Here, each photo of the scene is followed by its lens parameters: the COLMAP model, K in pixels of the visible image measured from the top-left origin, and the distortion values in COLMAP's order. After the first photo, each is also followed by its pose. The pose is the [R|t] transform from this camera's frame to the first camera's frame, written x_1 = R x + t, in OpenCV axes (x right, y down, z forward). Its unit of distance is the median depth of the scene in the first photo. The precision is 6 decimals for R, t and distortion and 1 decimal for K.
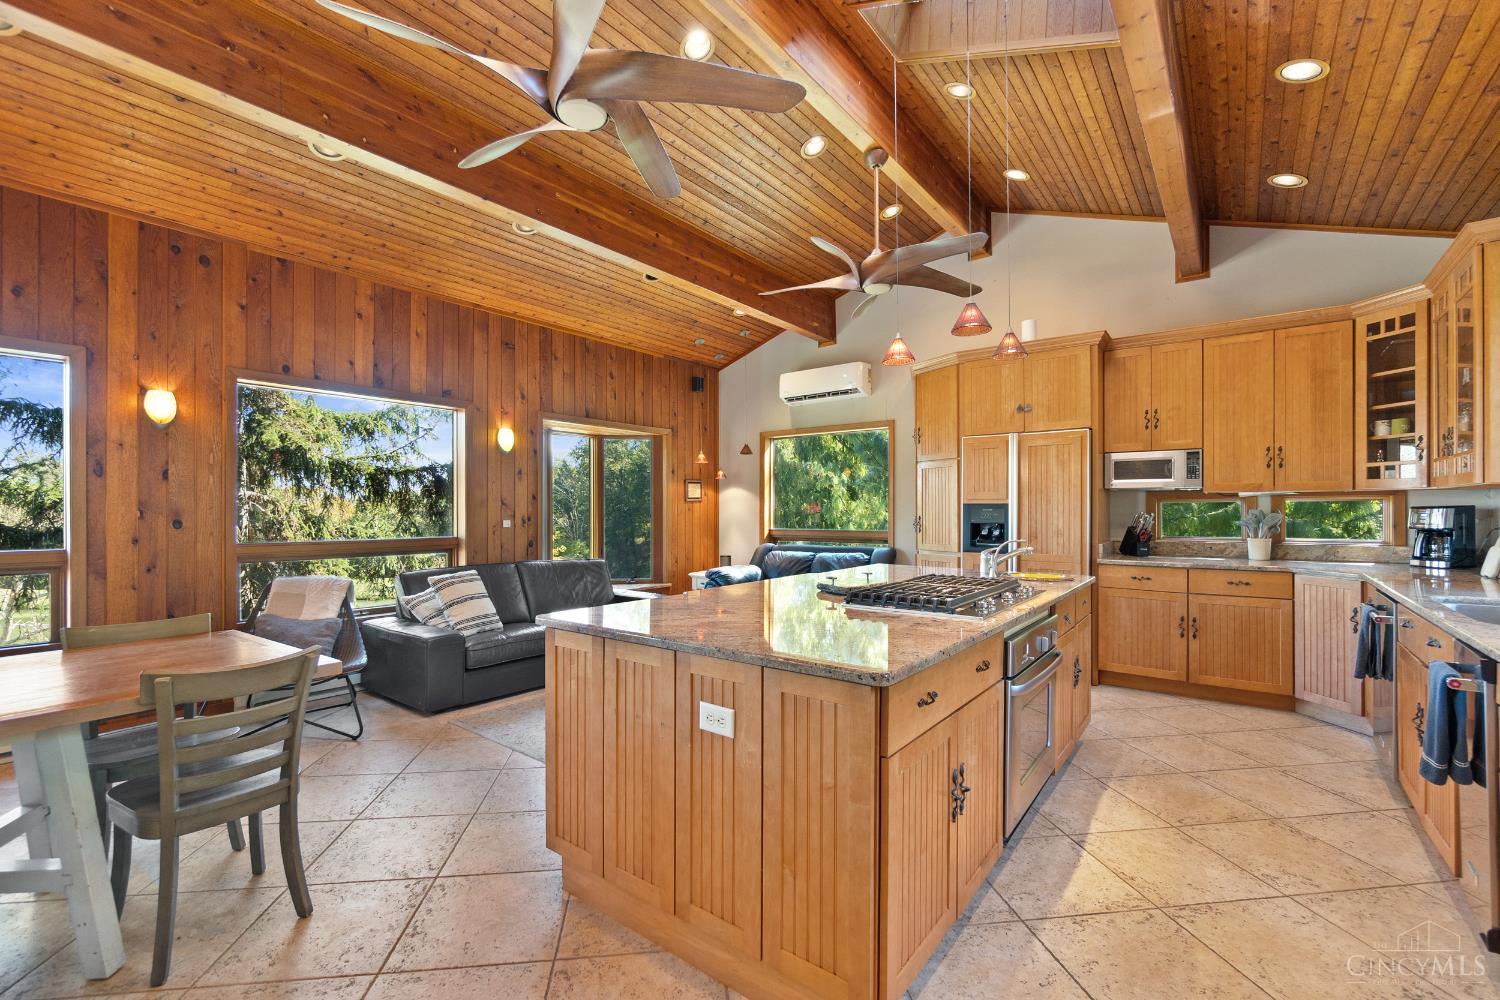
lens RADIAL K [[645.7, 0, 743.1], [0, 645.7, 507.0], [0, 0, 1]] dist [-0.007987, 0.000188]
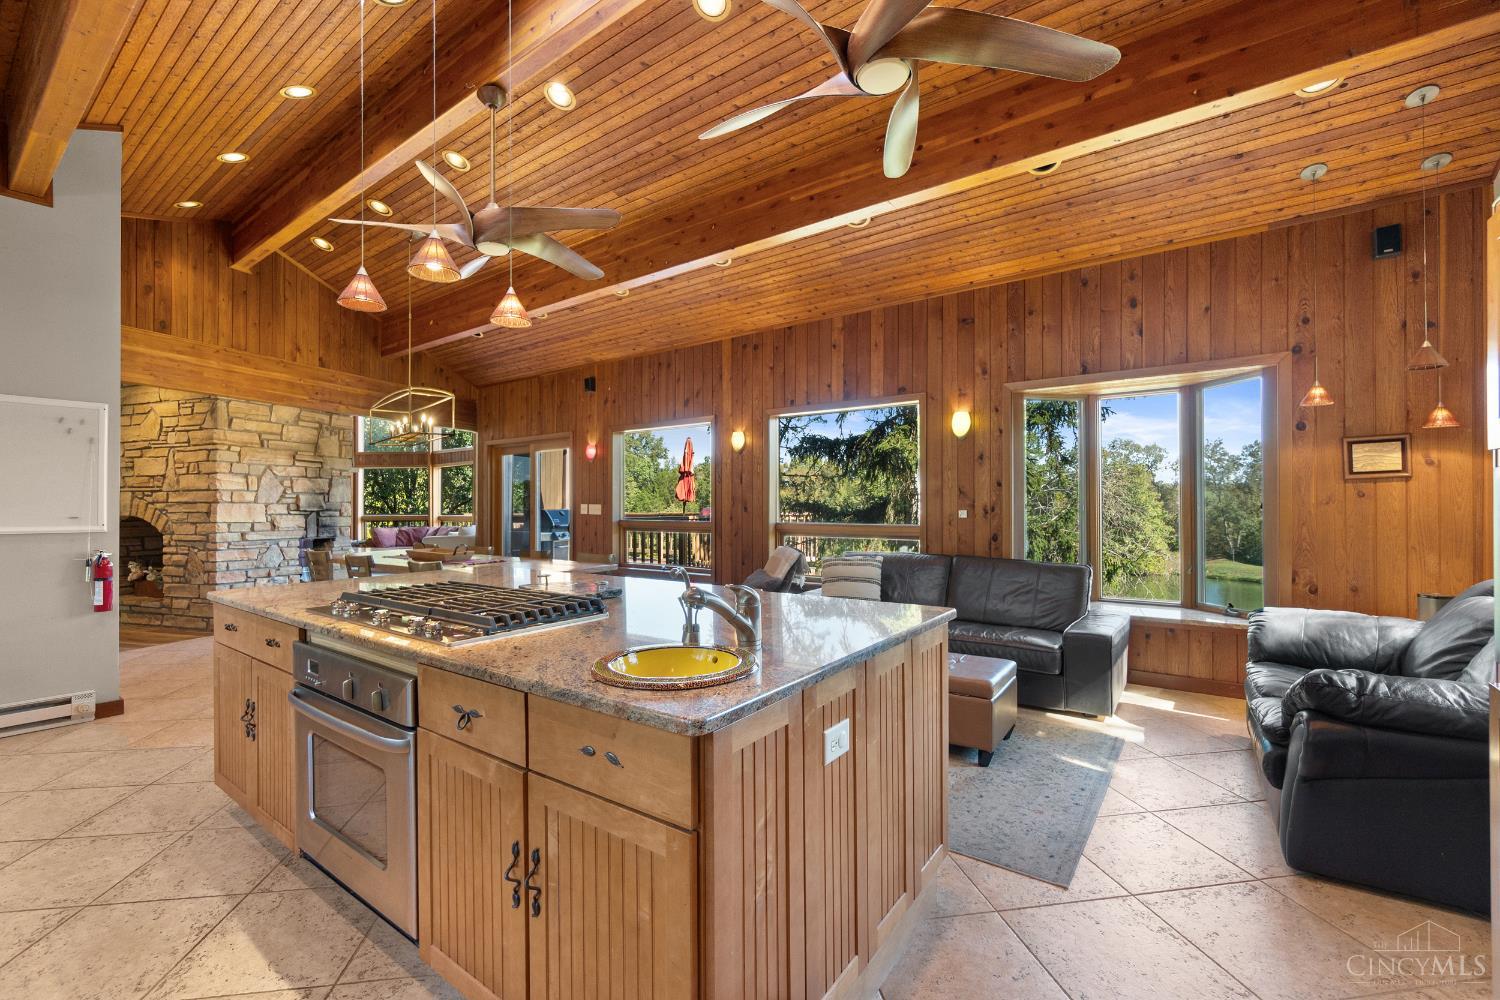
lens RADIAL K [[645.2, 0, 750.0], [0, 645.2, 500.0], [0, 0, 1]] dist [-0.010067, 0.000318]
pose [[0.014517, -0.002591, -0.999891, 0.606284], [0.013668, 0.999904, -0.002392, 0.004343], [0.999801, -0.013632, 0.014551, 0.735807]]
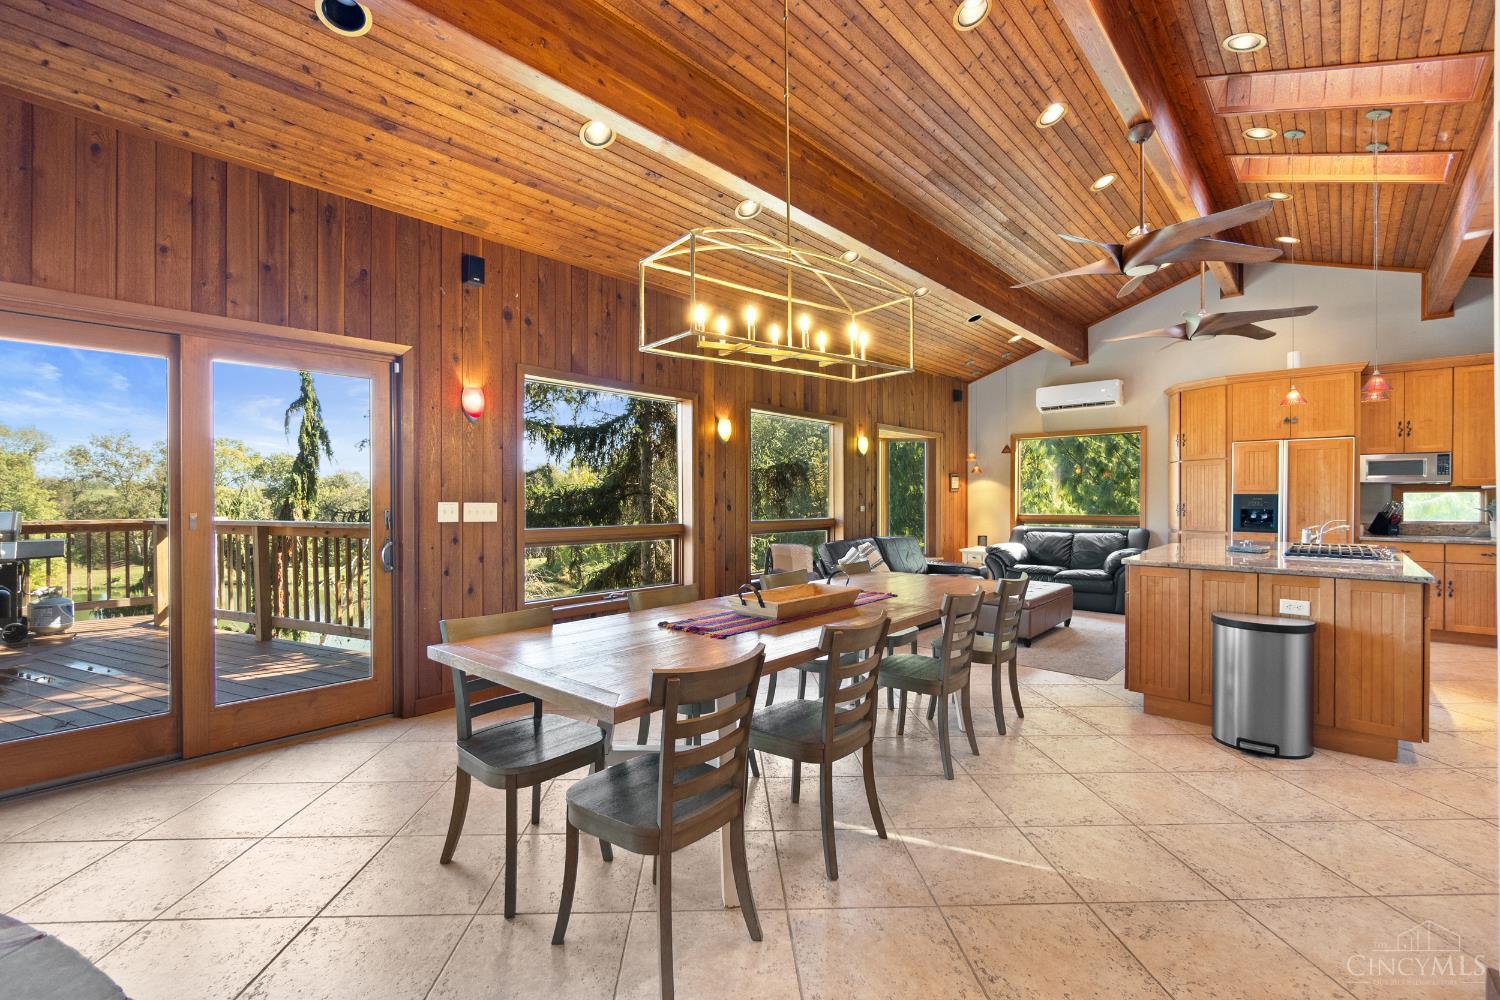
lens RADIAL K [[645.3, 0, 746.4], [0, 645.3, 499.1], [0, 0, 1]] dist [-0.000733, 0.000321]
pose [[0.996254, 0.001312, -0.086468, -0.529704], [-0.000700, 0.999975, 0.007105, -0.003713], [0.086475, -0.007018, 0.996229, -0.375273]]
